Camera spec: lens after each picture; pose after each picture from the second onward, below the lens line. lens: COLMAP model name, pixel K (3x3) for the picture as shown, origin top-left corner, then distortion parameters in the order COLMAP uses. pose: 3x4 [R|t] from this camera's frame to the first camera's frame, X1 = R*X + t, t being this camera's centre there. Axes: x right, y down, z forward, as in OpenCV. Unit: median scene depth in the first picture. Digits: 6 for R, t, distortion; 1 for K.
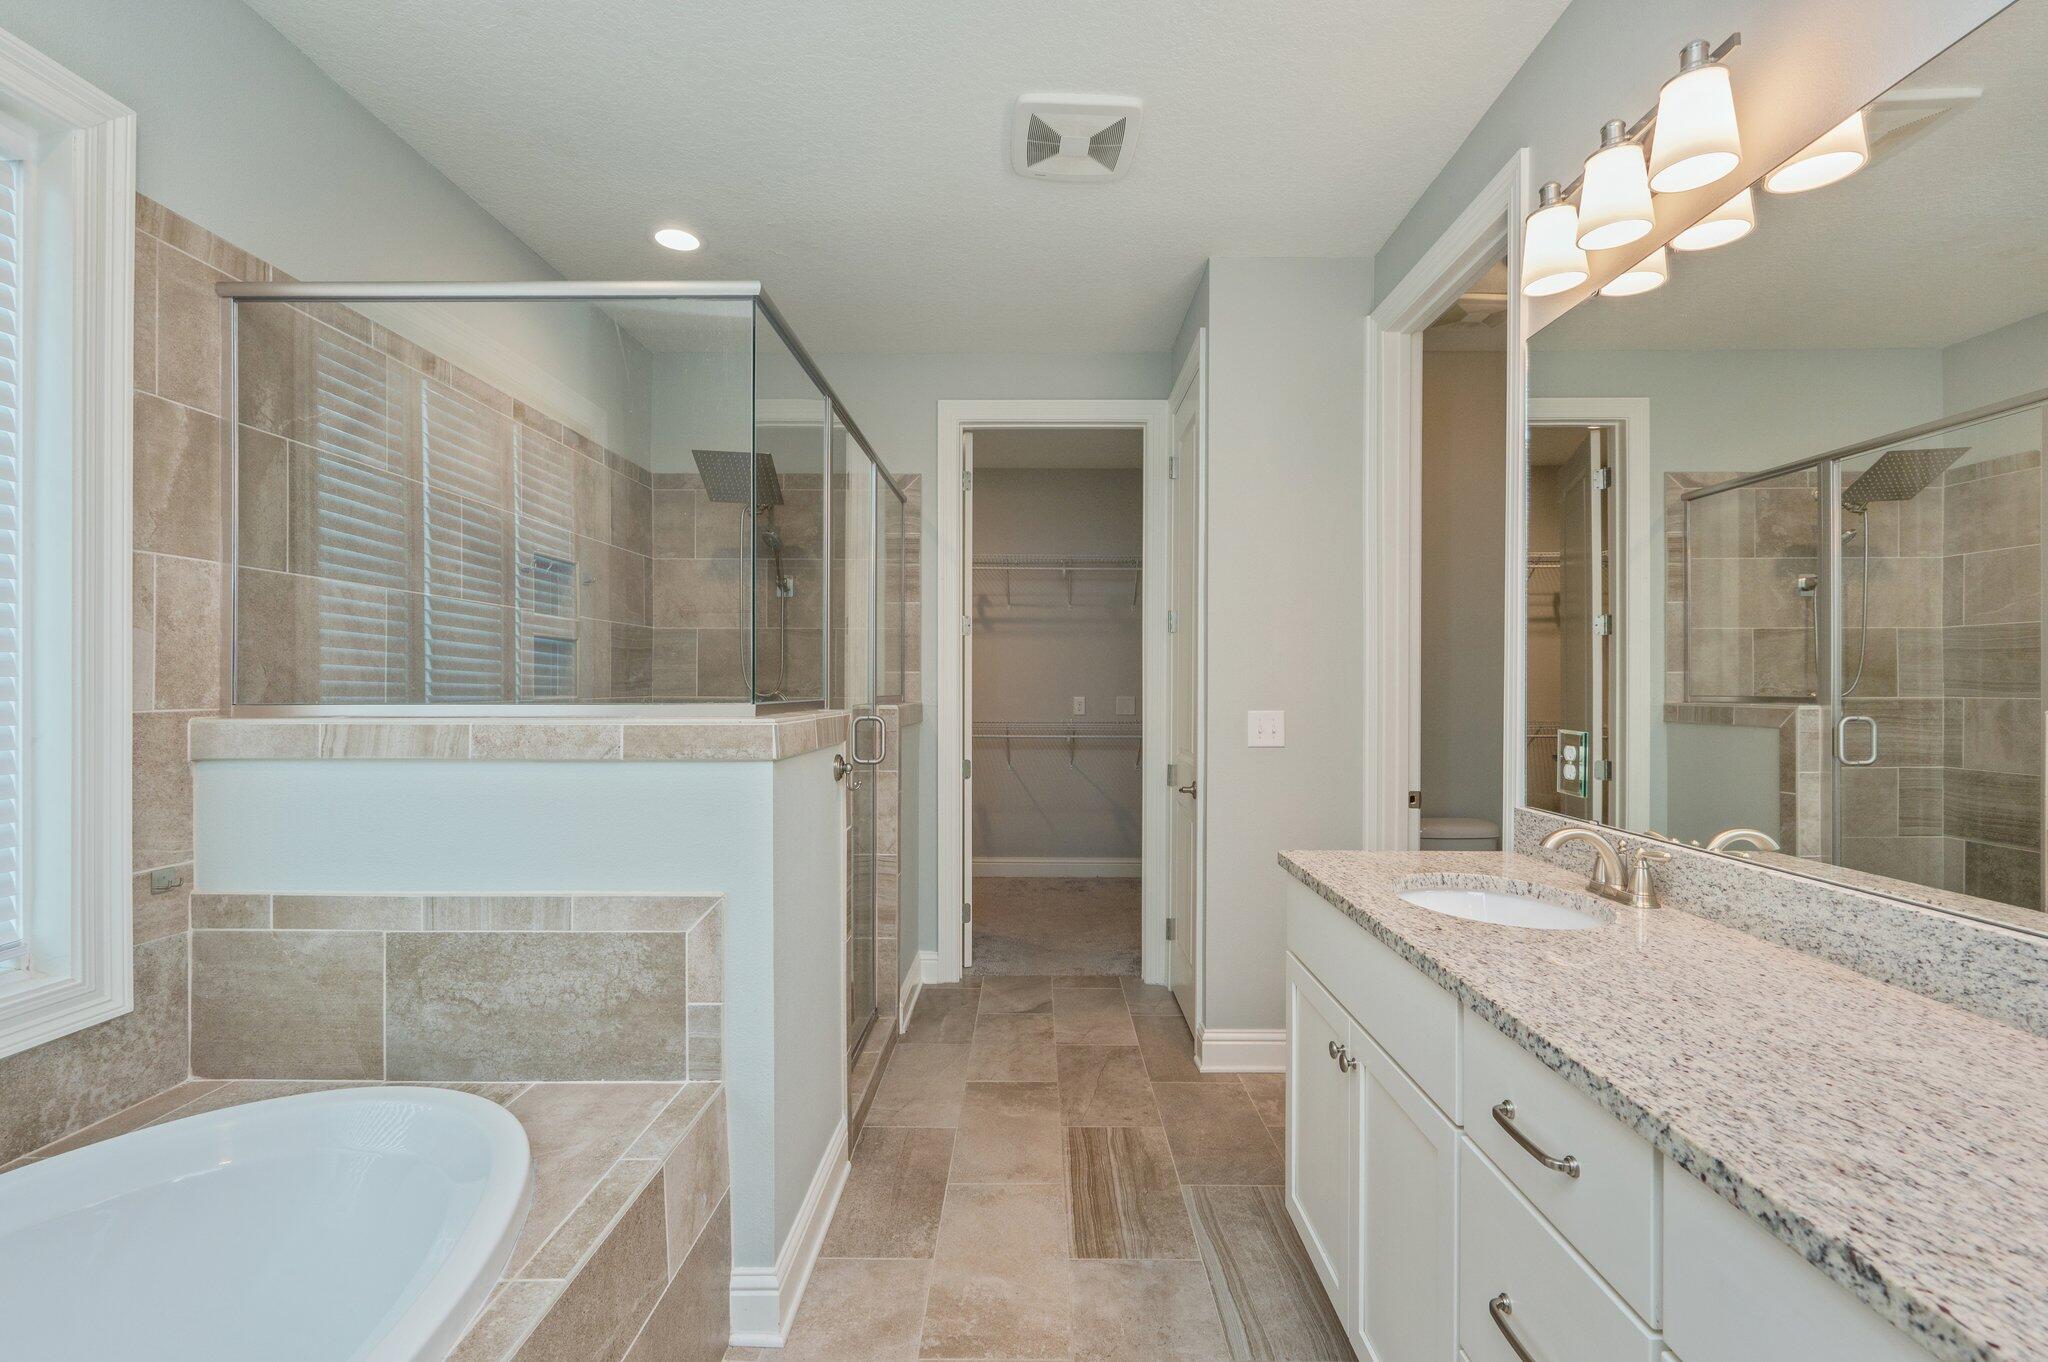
lens RADIAL K [[893.2, 0, 1027.1], [0, 893.2, 665.9], [0, 0, 1]] dist [-0.001244, 0.000324]
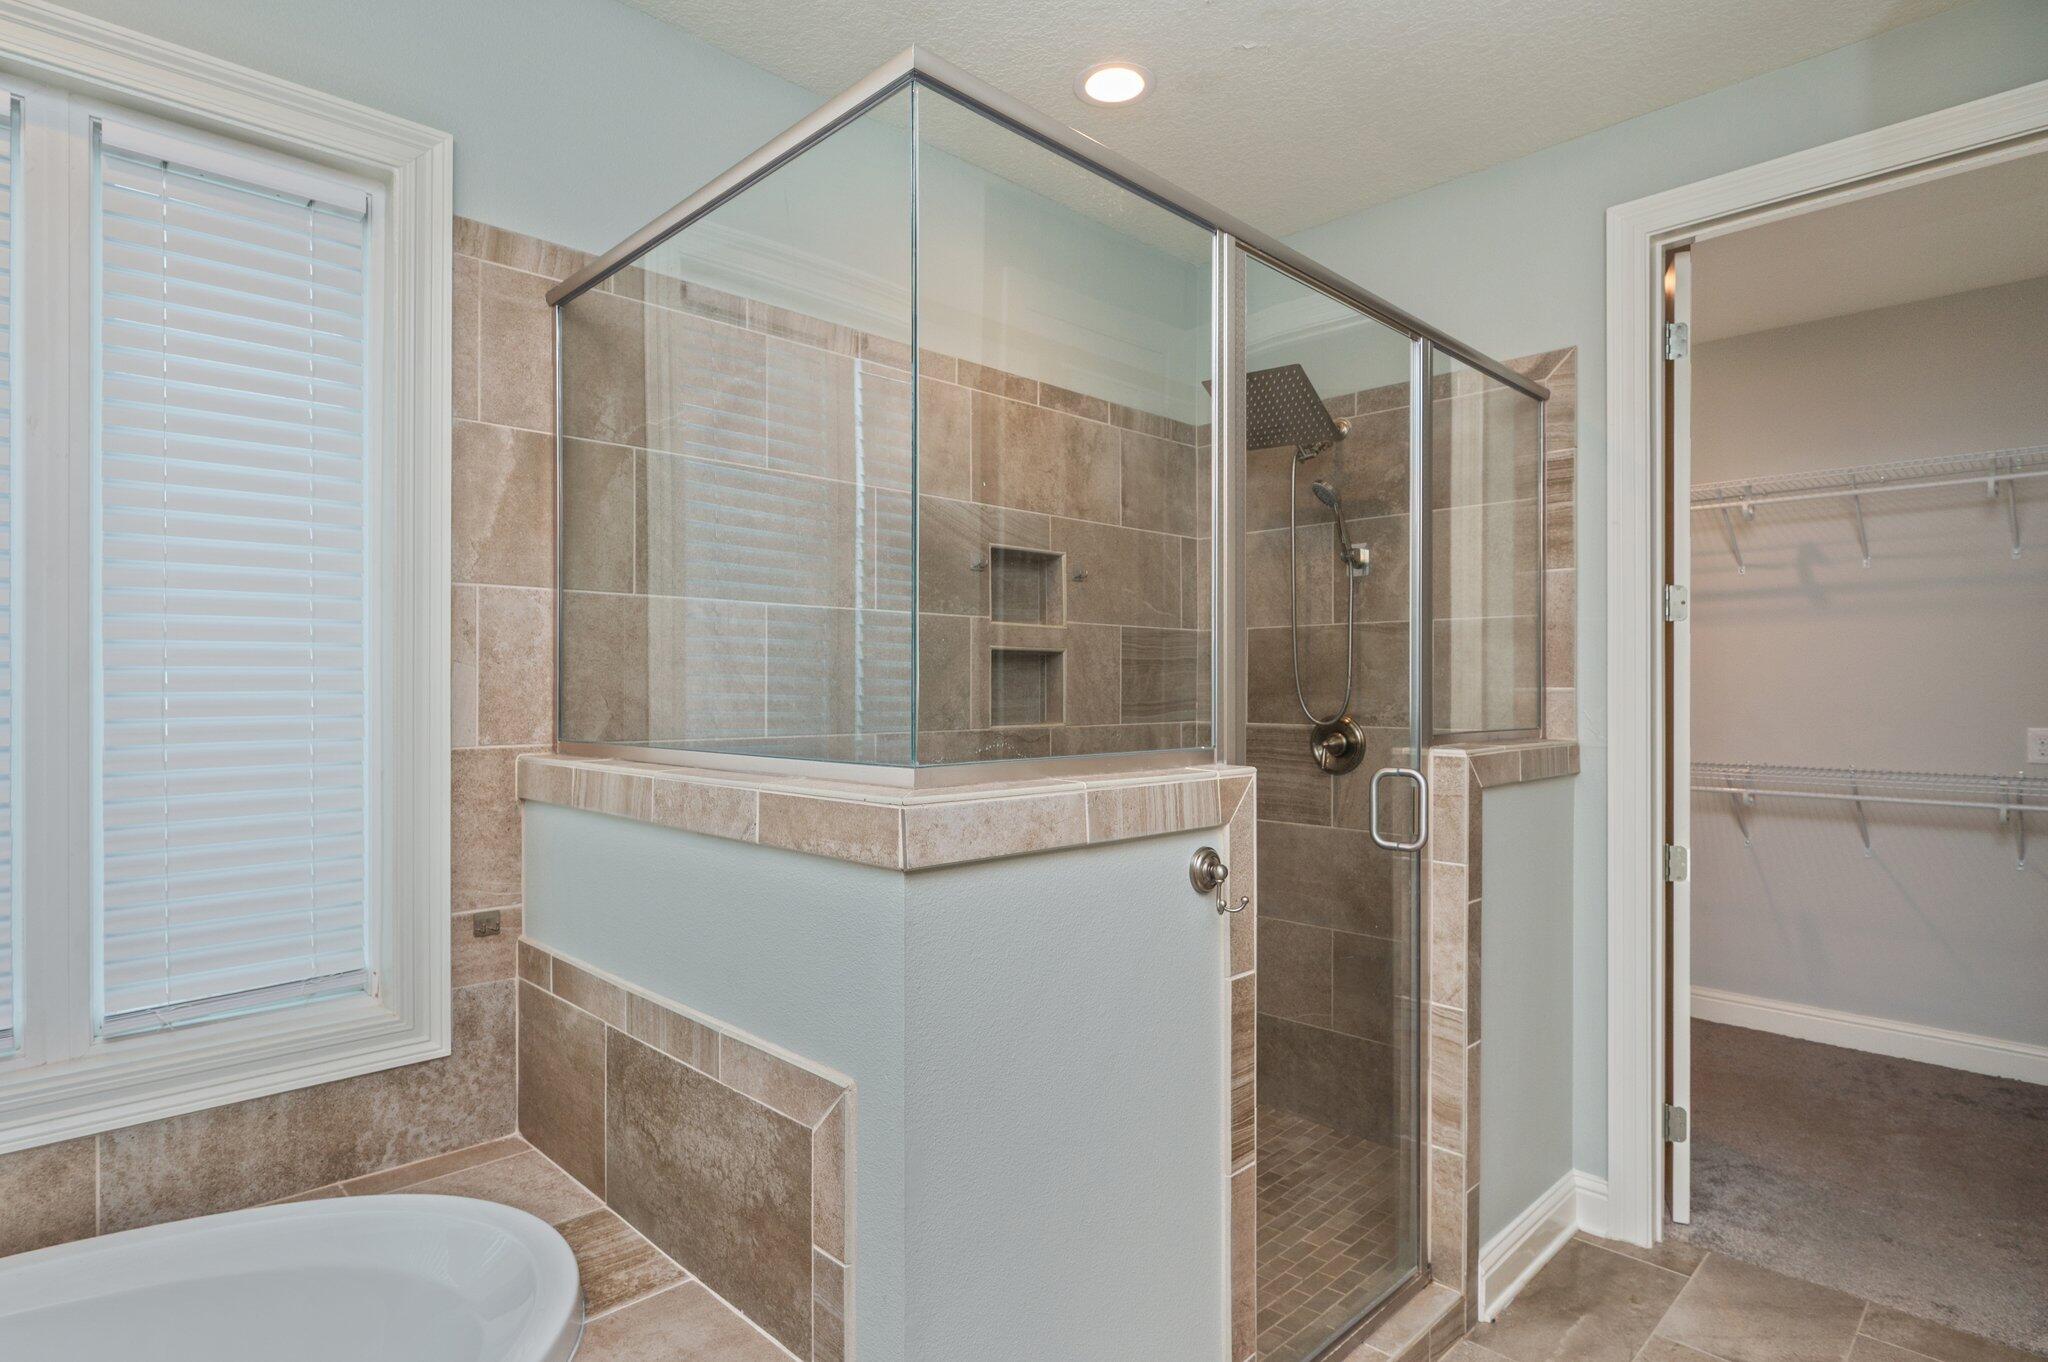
lens RADIAL K [[1065.2, 0, 1024.0], [0, 1065.2, 681.0], [0, 0, 1]] dist [-0.004348, 0.000505]
pose [[0.710616, -0.007876, -0.703536, 0.249431], [0.016811, 0.999842, 0.005787, -0.017681], [0.703379, -0.015940, 0.710636, 0.579297]]
